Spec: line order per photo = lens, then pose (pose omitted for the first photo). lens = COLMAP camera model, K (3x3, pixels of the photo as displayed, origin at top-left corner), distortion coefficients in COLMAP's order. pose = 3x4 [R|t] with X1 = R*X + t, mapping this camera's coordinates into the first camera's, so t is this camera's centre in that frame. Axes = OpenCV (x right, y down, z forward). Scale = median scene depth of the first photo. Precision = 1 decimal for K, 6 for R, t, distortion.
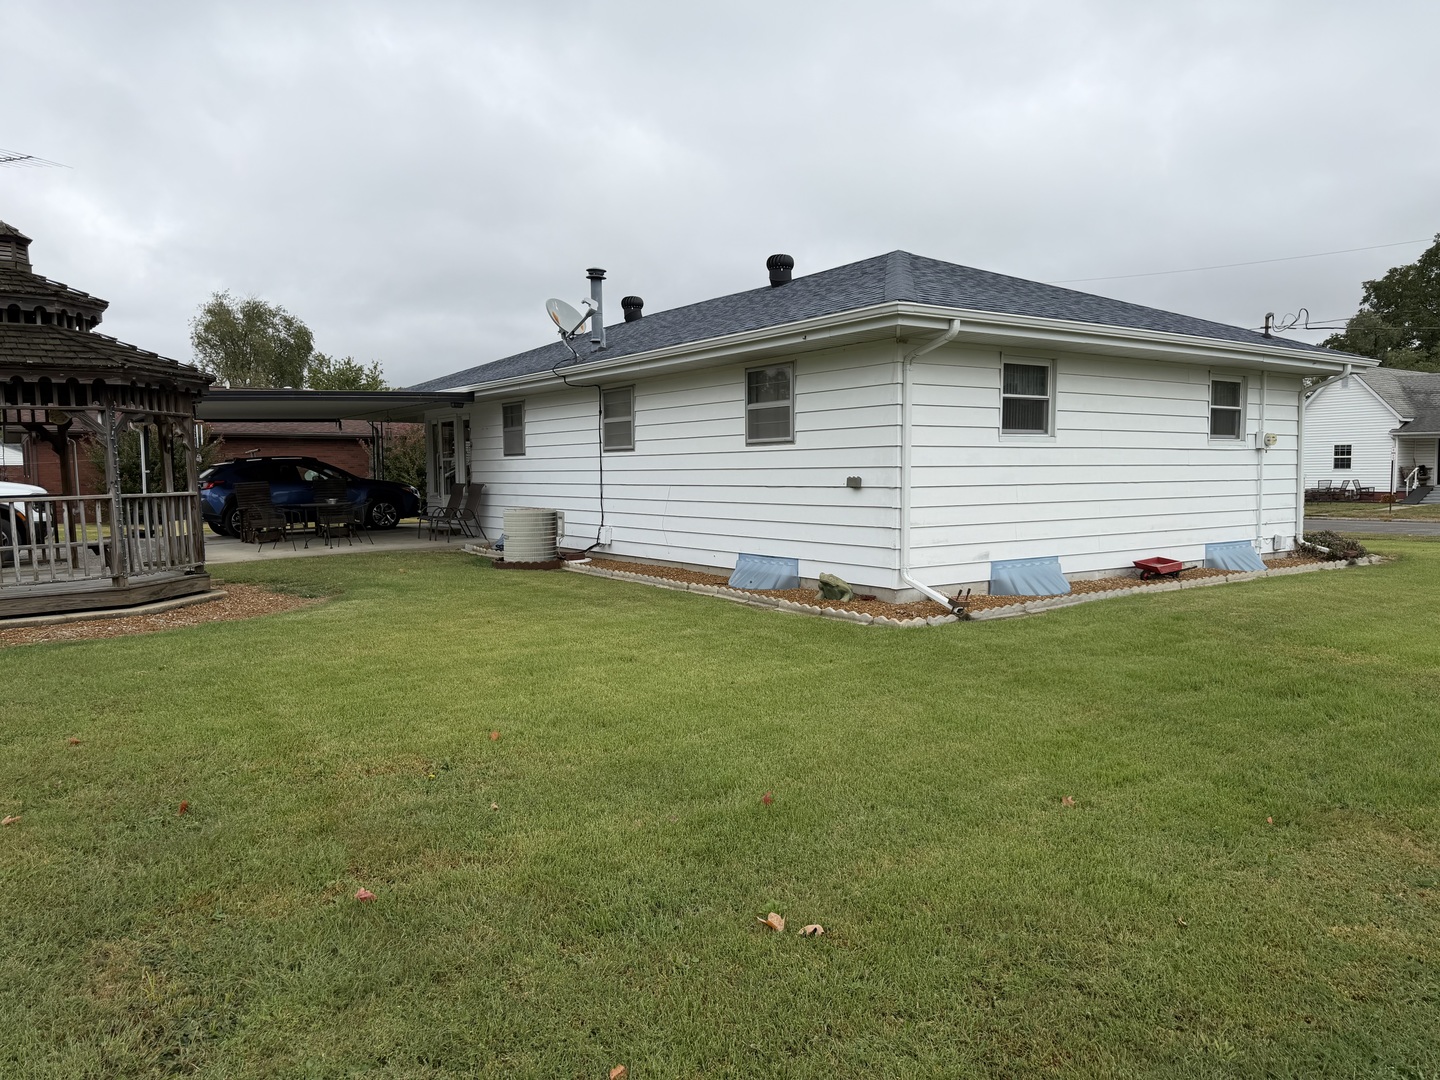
lens RADIAL K [[1023.1, 0, 725.4], [0, 1023.1, 540.7], [0, 0, 1]] dist [0.084618, -0.101565]
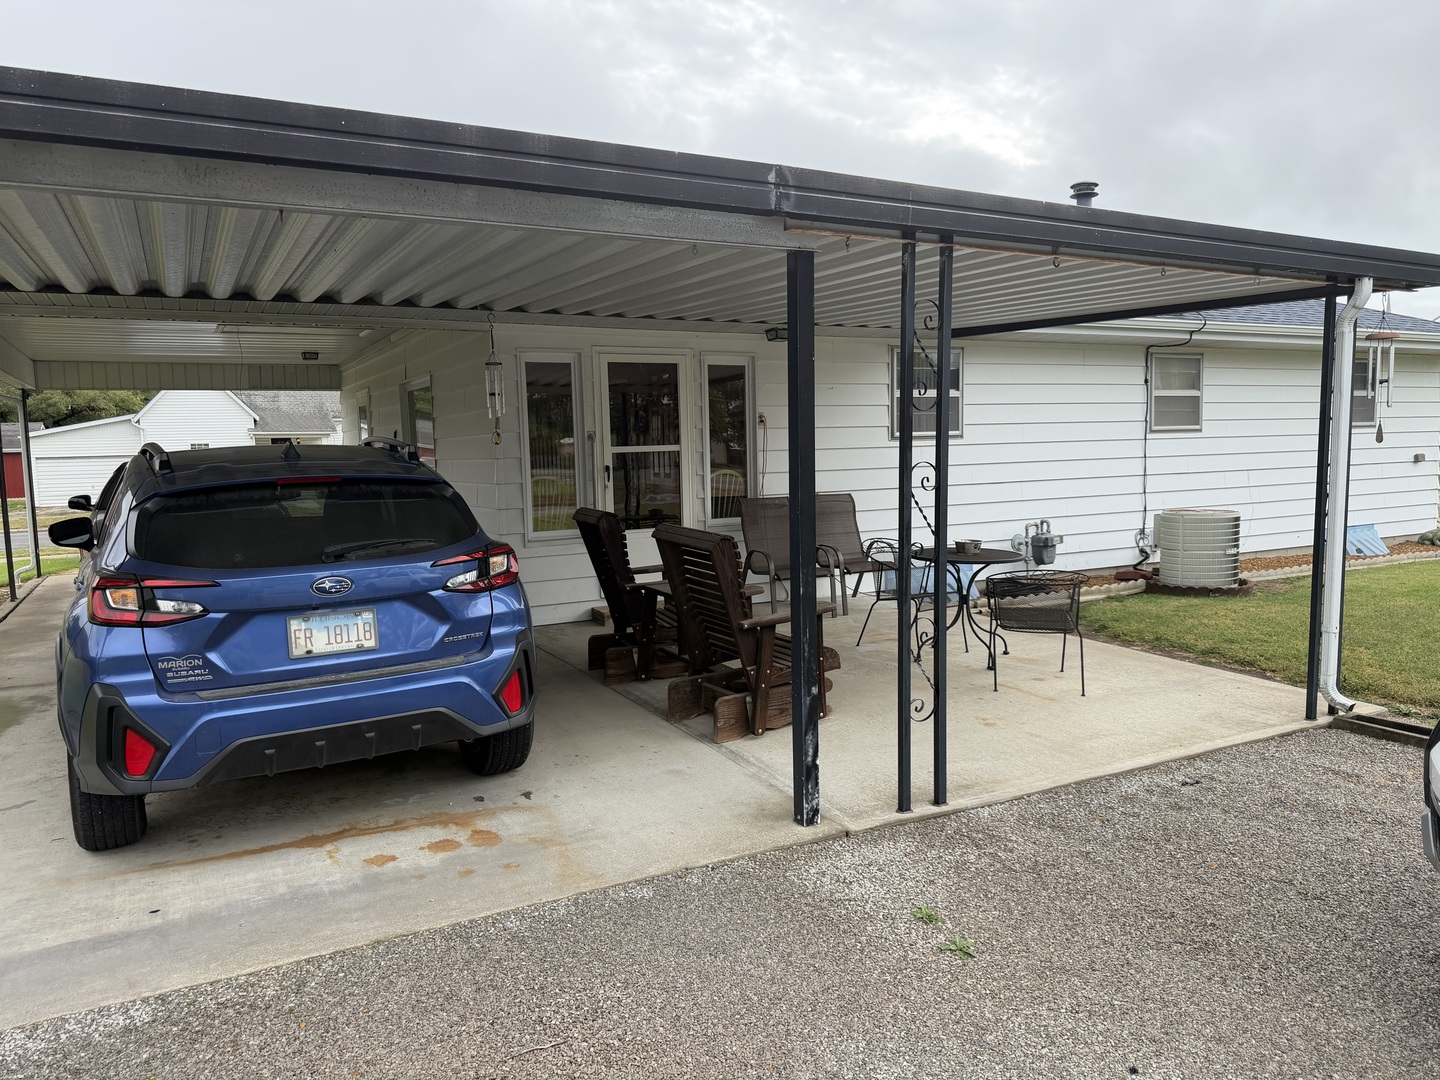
lens RADIAL K [[1023.1, 0, 725.4], [0, 1023.1, 540.7], [0, 0, 1]] dist [0.084618, -0.101565]
pose [[0.082398, -0.099391, 0.991631, -0.962819], [0.079463, 0.992502, 0.092875, -0.108308], [-0.993426, 0.071145, 0.089678, 1.307157]]
